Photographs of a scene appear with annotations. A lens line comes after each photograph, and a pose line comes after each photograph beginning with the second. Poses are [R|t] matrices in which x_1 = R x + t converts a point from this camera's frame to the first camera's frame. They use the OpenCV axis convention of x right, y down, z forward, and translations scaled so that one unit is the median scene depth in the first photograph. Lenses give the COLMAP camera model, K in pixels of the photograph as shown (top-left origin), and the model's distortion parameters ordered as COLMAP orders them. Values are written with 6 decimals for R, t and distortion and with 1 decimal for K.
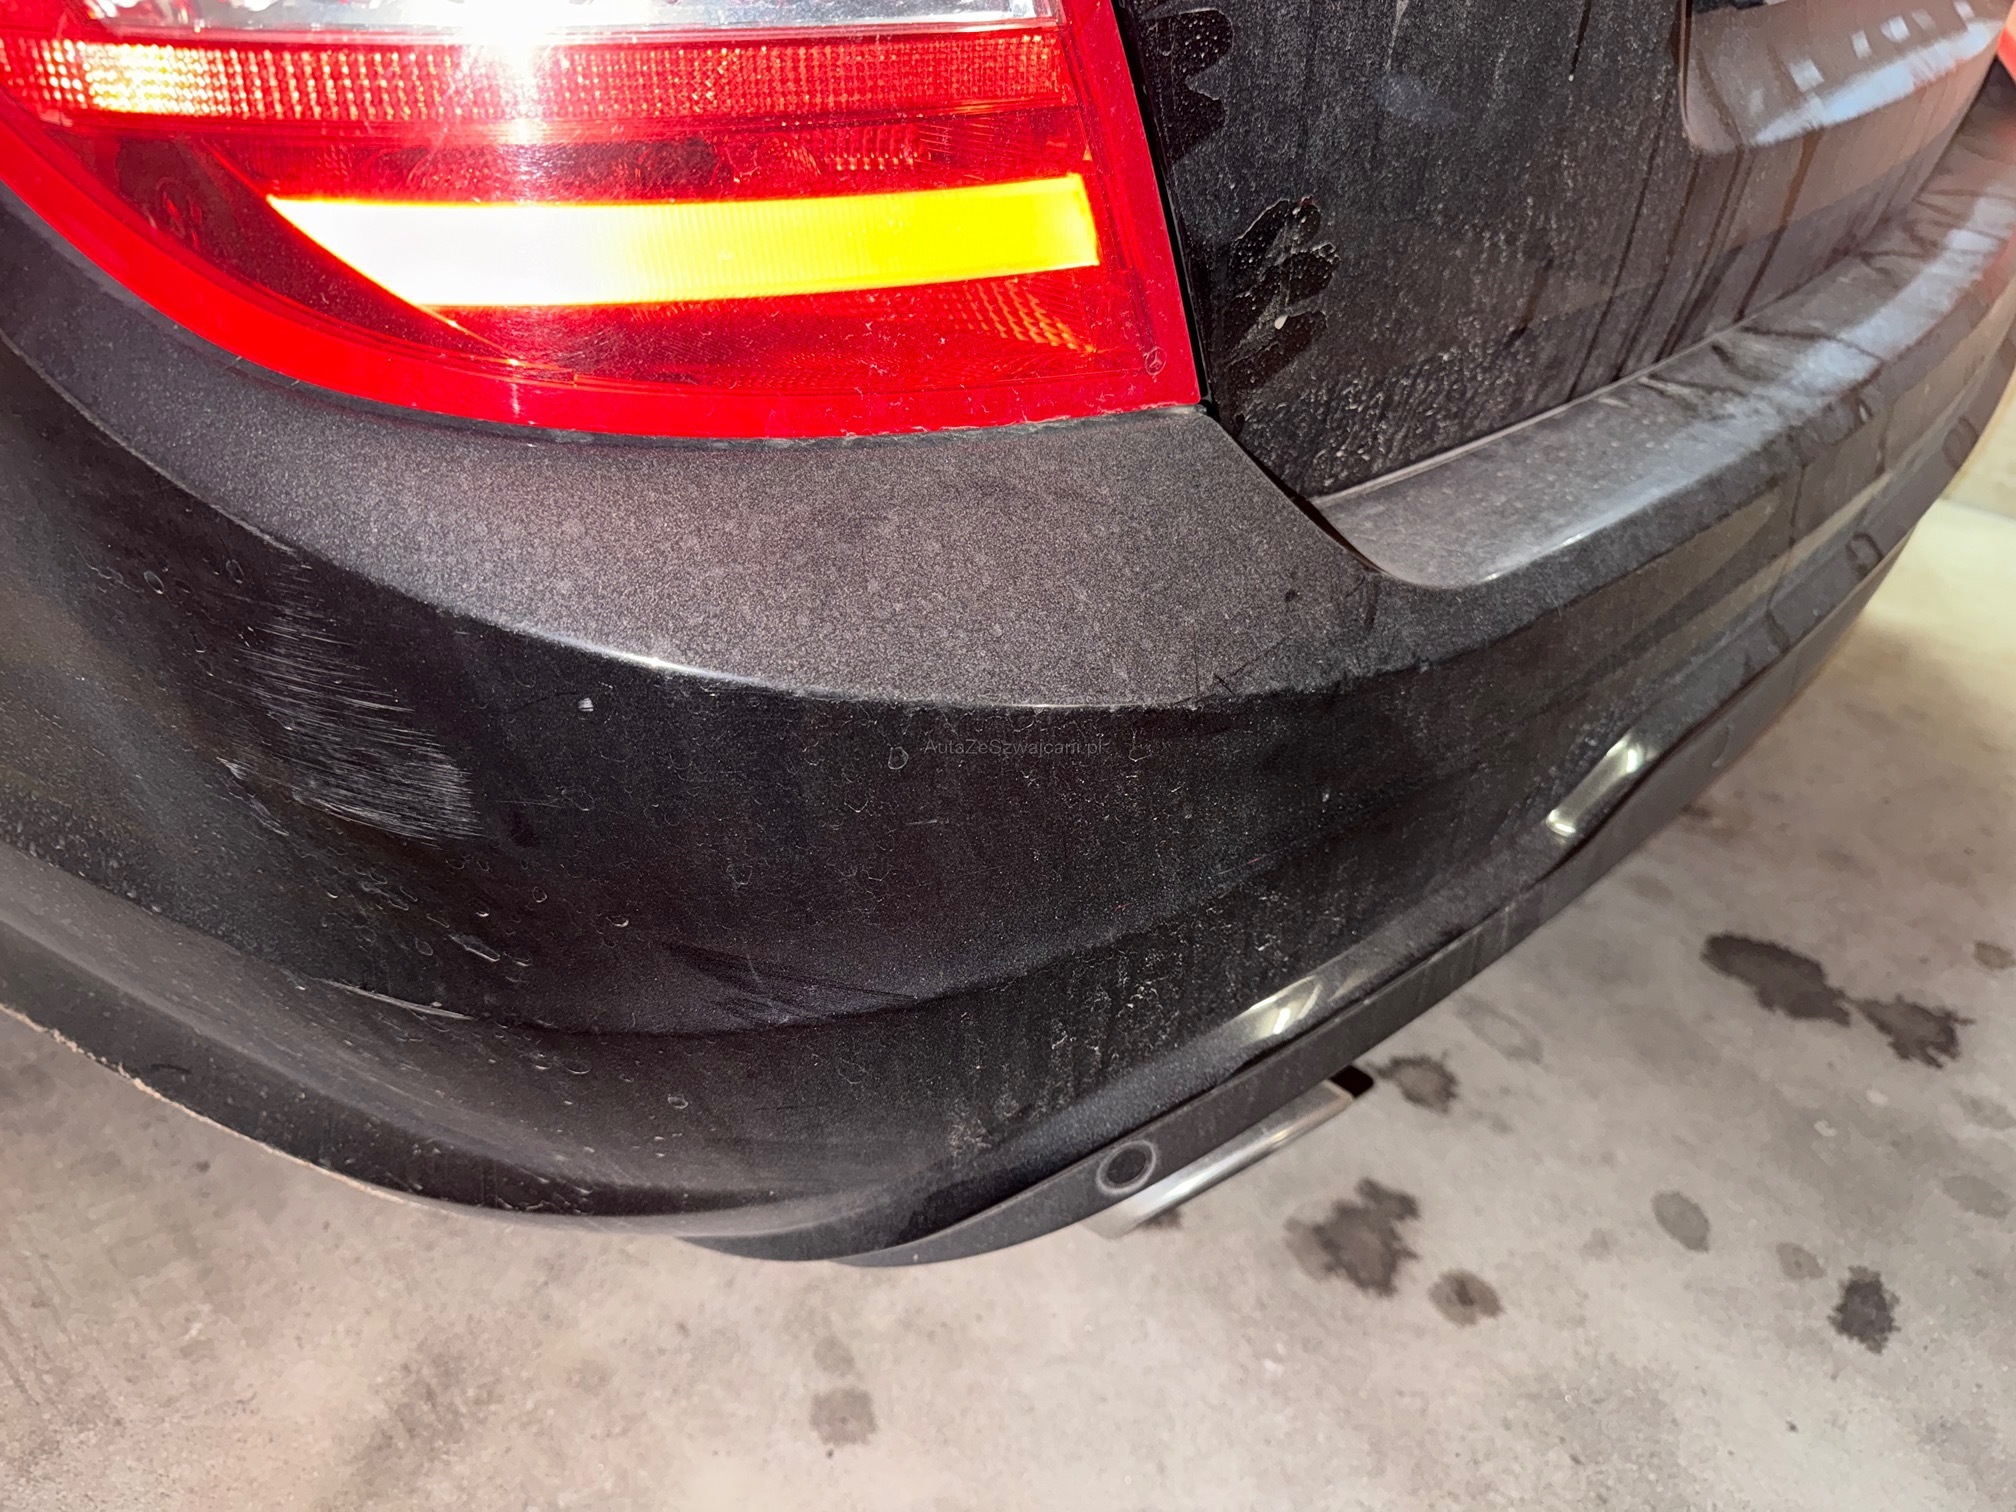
lens RADIAL K [[1463.9, 0, 1008.0], [0, 1463.9, 756.0], [0, 0, 1]] dist [0.017504, -0.012931]
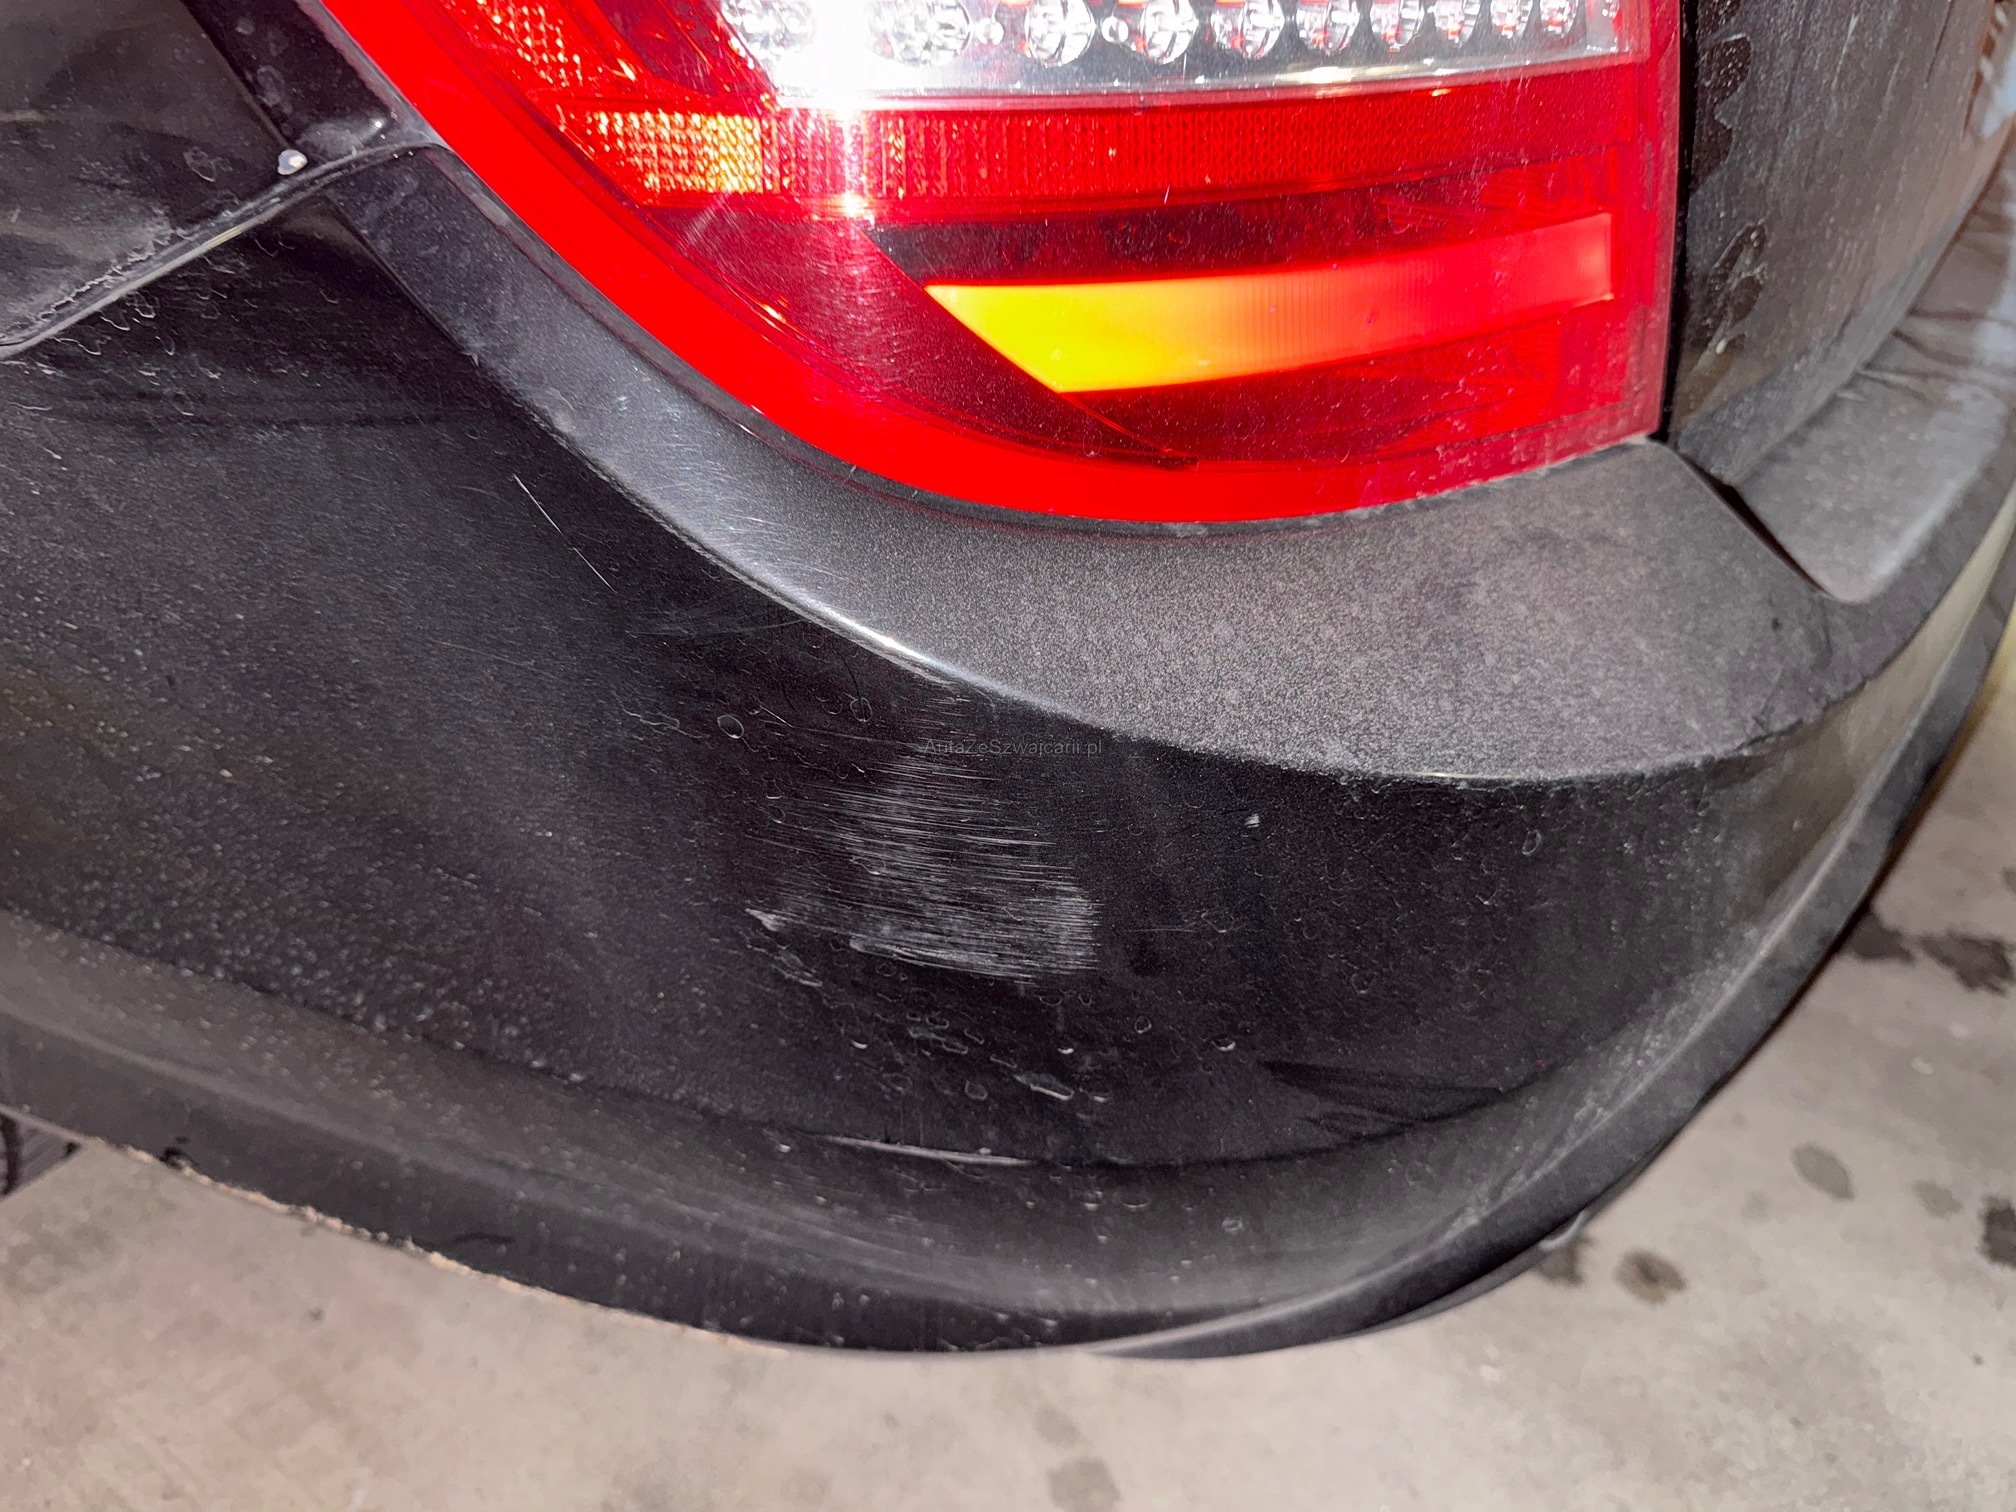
lens RADIAL K [[1473.5, 0, 1009.9], [0, 1473.5, 751.5], [0, 0, 1]] dist [0.004355, -0.005208]
pose [[0.988377, -0.089589, 0.122821, -0.242494], [0.089301, 0.995974, 0.007855, -0.043973], [-0.123030, 0.003204, 0.992398, 0.048165]]
